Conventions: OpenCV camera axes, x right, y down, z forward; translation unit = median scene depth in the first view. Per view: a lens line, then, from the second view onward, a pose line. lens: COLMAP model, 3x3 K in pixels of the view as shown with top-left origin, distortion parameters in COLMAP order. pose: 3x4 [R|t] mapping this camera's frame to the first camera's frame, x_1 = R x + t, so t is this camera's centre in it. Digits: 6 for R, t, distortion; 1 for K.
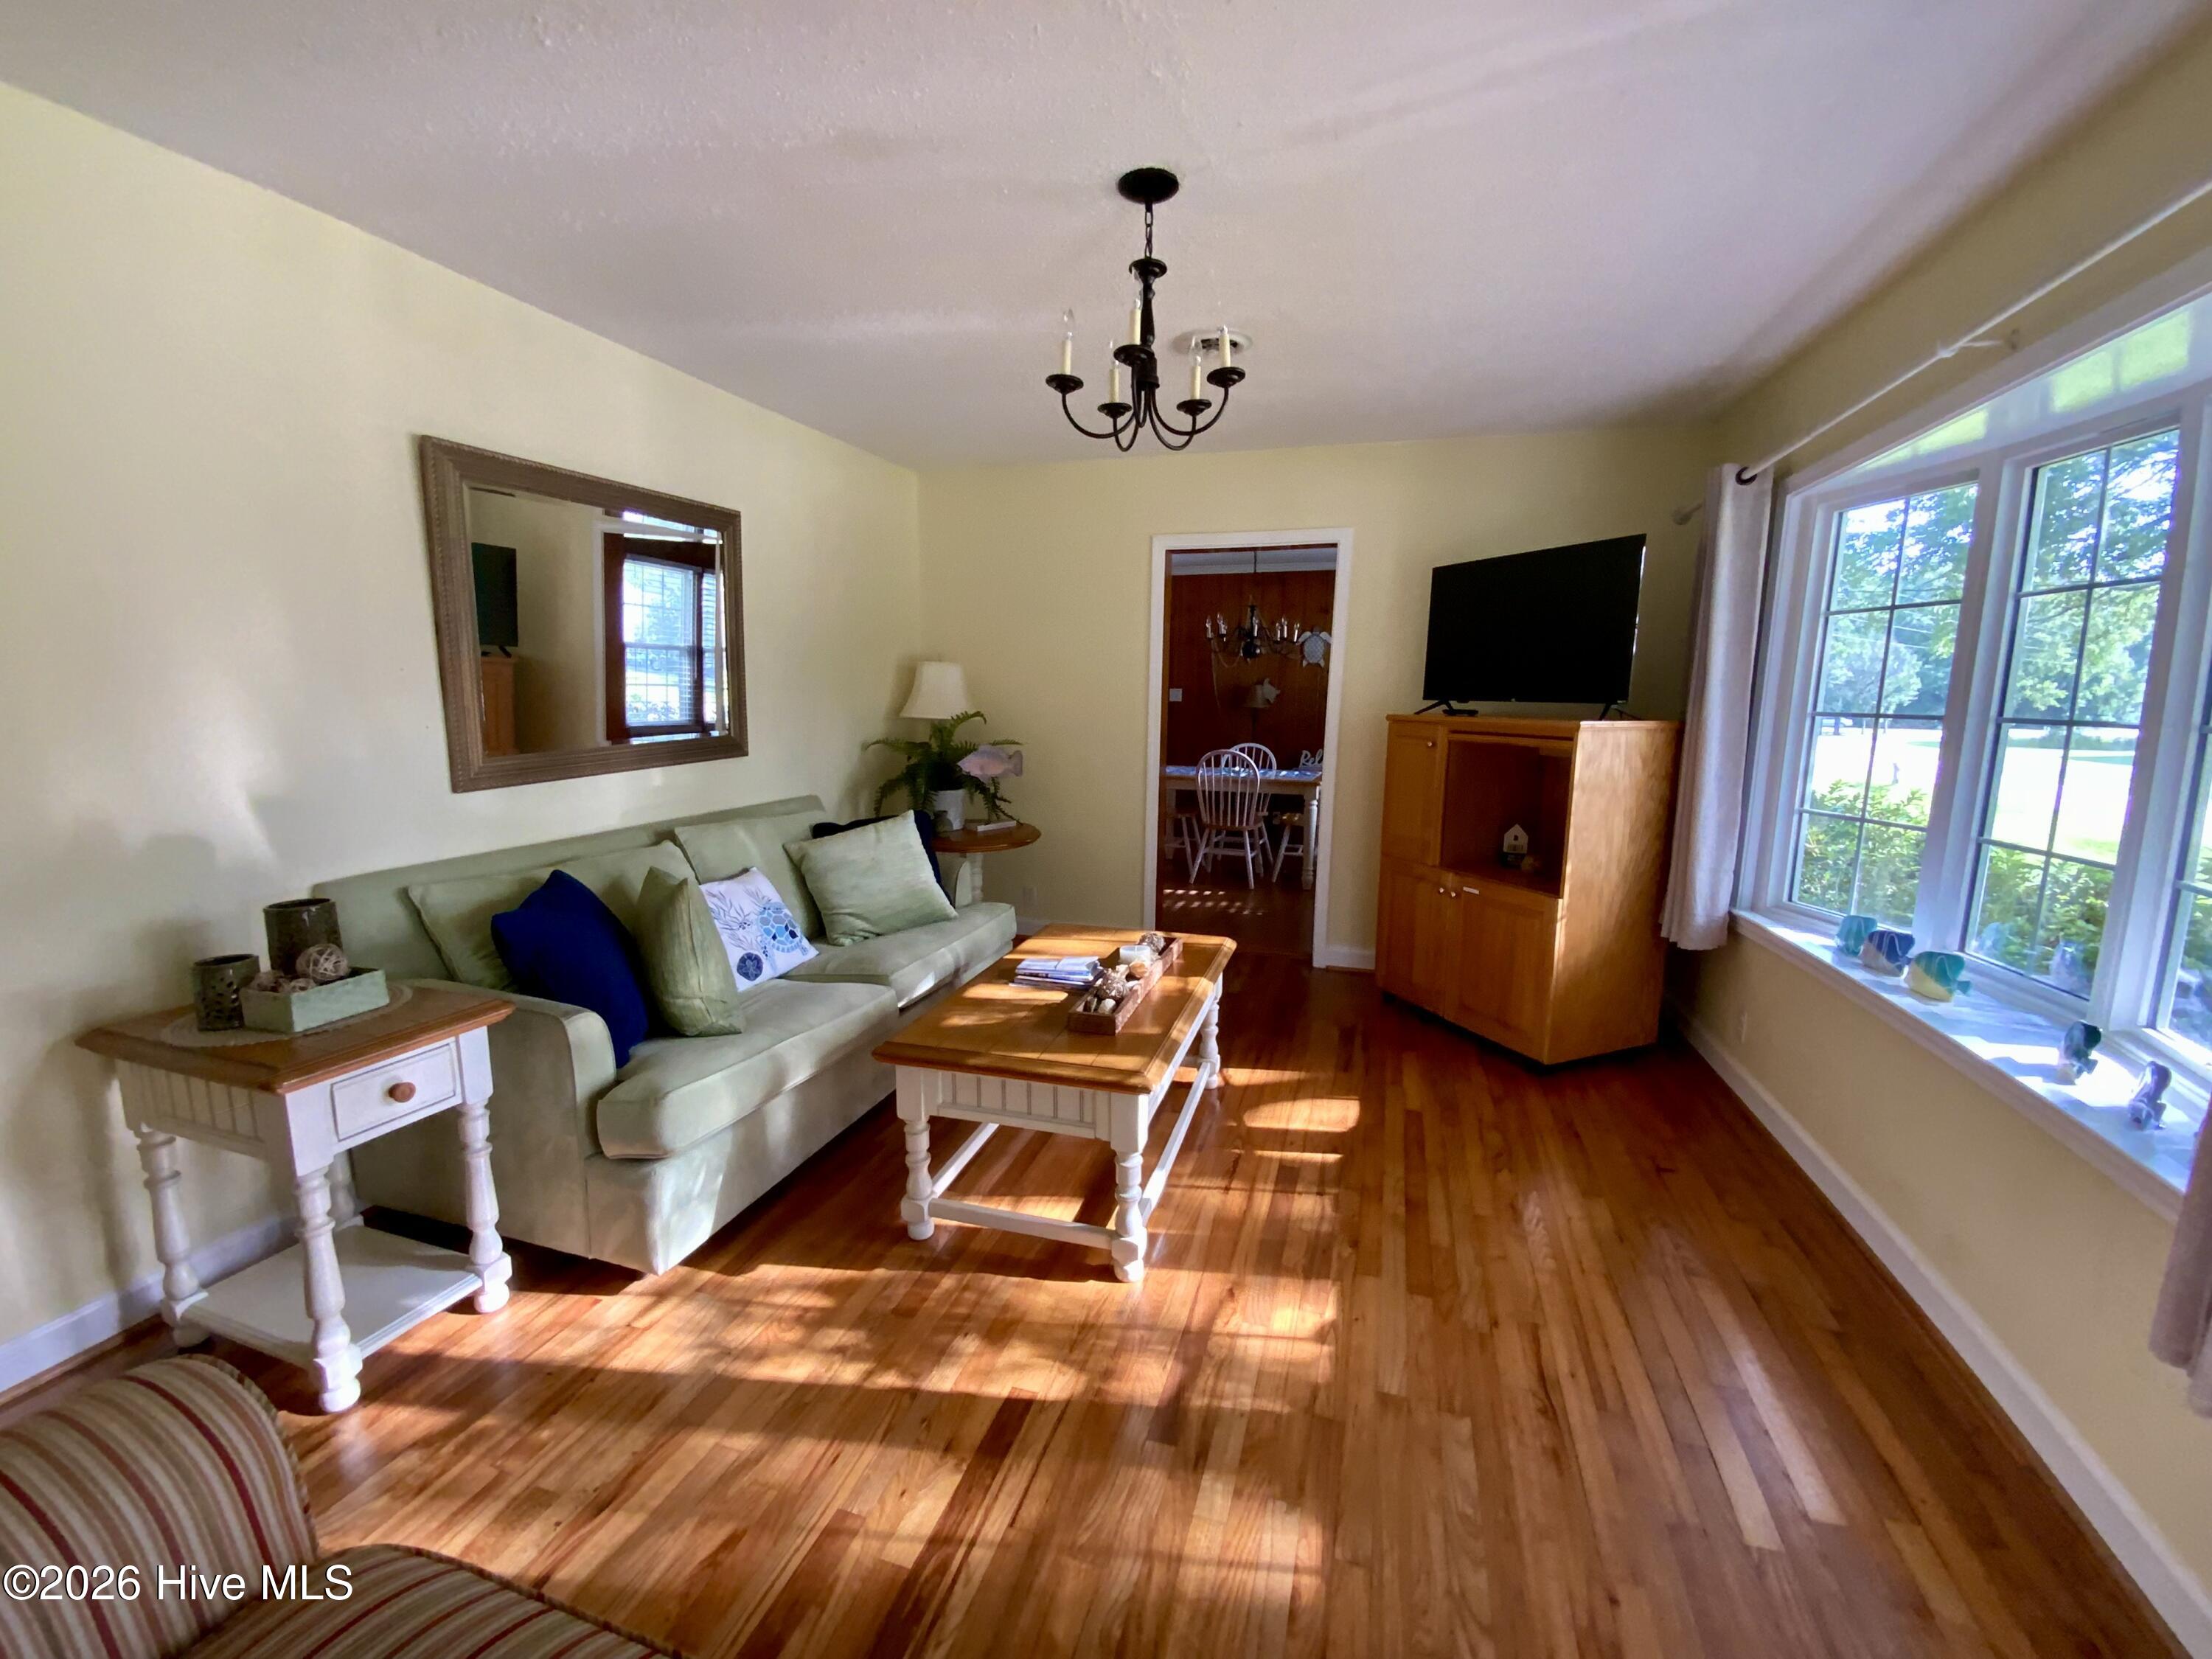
lens RADIAL K [[925.7, 0, 1106.0], [0, 925.7, 829.5], [0, 0, 1]] dist [-0.000410, -0.000201]
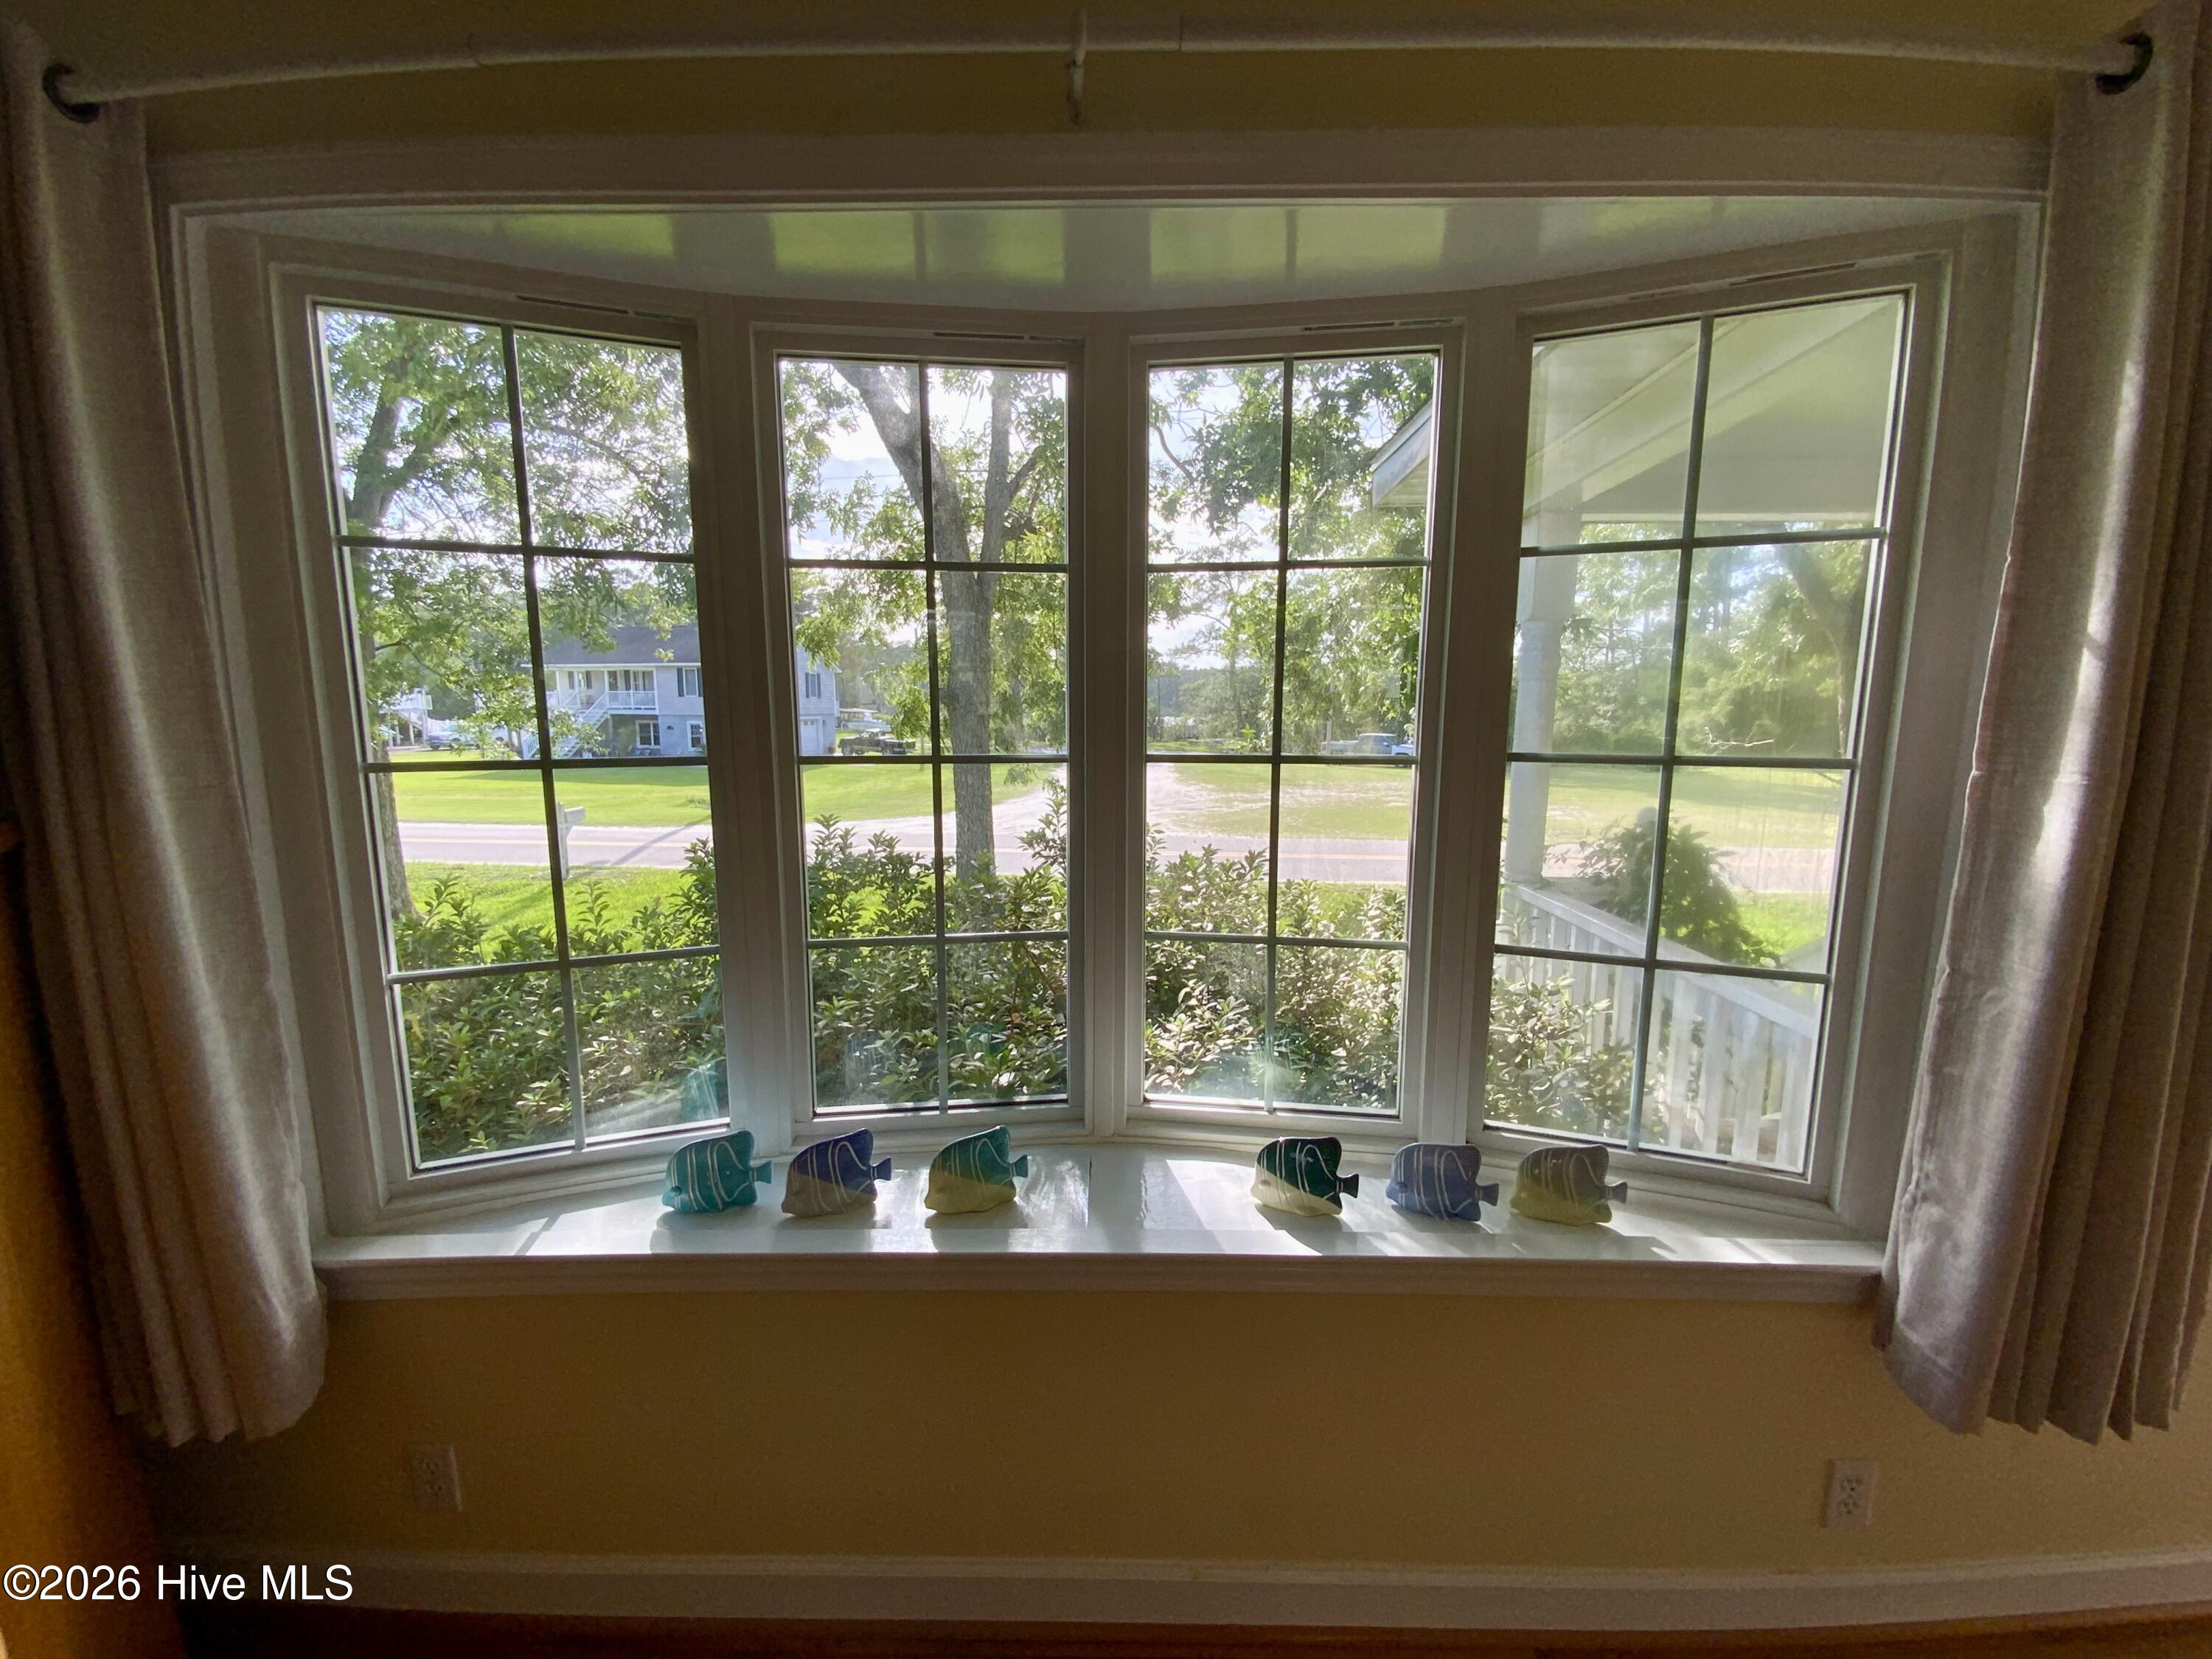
lens RADIAL K [[925.7, 0, 1106.0], [0, 925.7, 829.5], [0, 0, 1]] dist [-0.000410, -0.000201]
pose [[-0.271265, -0.143070, 0.951812, 0.293582], [0.157658, 0.968930, 0.190576, -0.160601], [-0.949505, 0.201757, -0.240281, 0.960771]]
